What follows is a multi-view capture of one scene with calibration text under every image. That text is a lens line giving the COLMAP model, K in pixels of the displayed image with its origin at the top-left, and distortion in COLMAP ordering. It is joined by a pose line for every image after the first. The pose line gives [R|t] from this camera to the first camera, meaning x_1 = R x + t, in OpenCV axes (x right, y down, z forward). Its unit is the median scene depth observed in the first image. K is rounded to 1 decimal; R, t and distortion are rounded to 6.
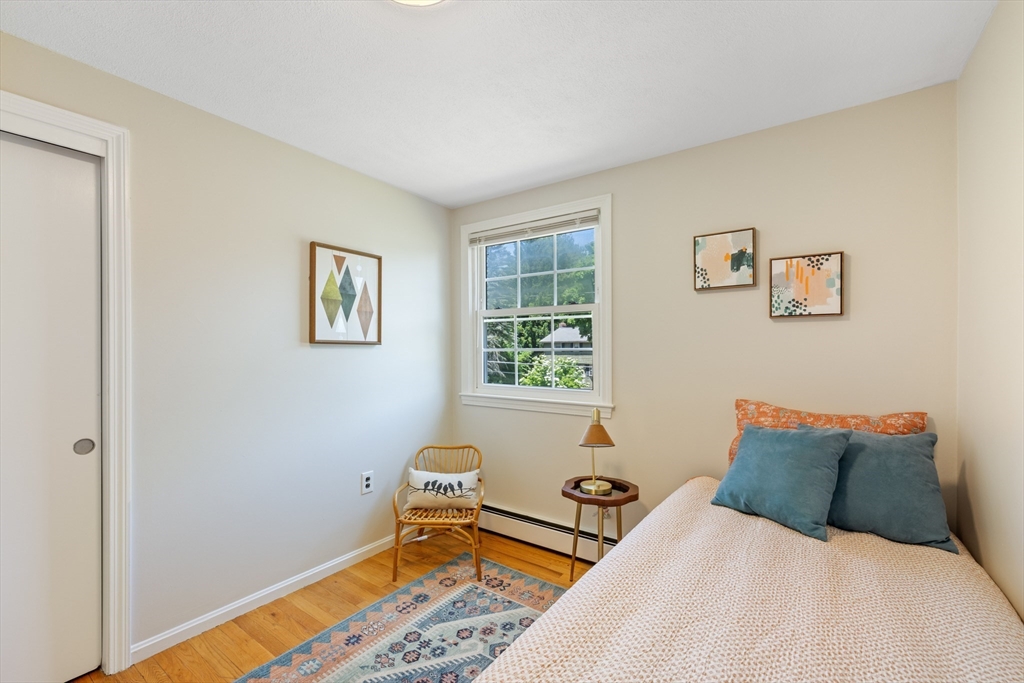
lens RADIAL K [[433.9, 0, 509.9], [0, 433.9, 353.3], [0, 0, 1]] dist [0.000078, 0.000063]
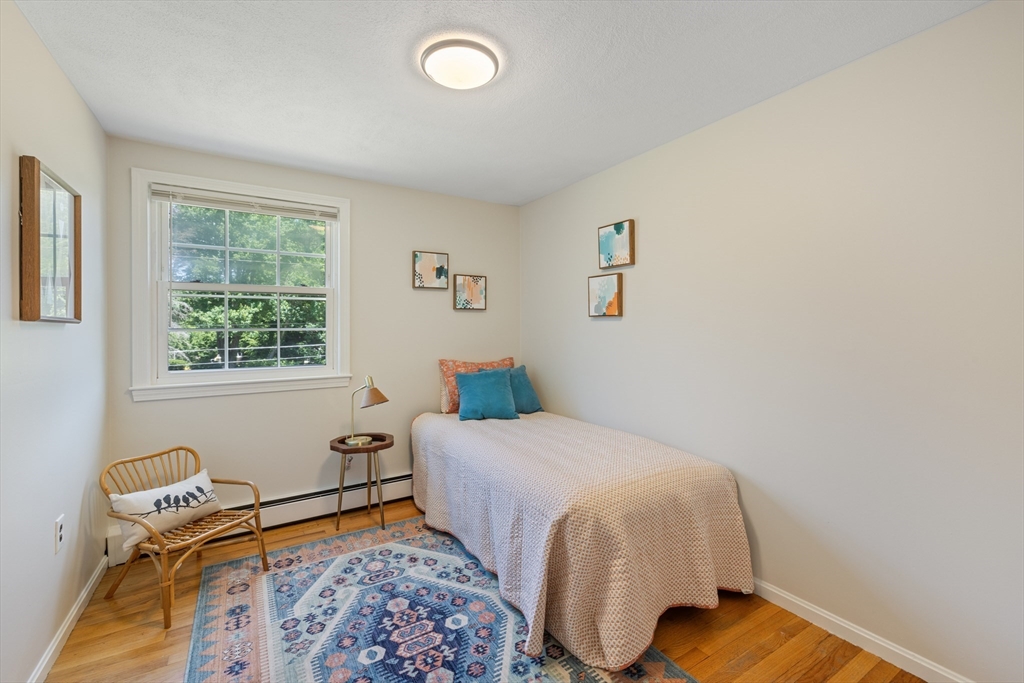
lens RADIAL K [[431.8, 0, 513.7], [0, 431.8, 328.8], [0, 0, 1]] dist [0.000509, 0.000096]
pose [[0.389949, -0.007434, 0.920807, -0.788823], [0.010195, 0.999941, 0.003756, -0.009088], [-0.920780, 0.007923, 0.390001, 0.129730]]
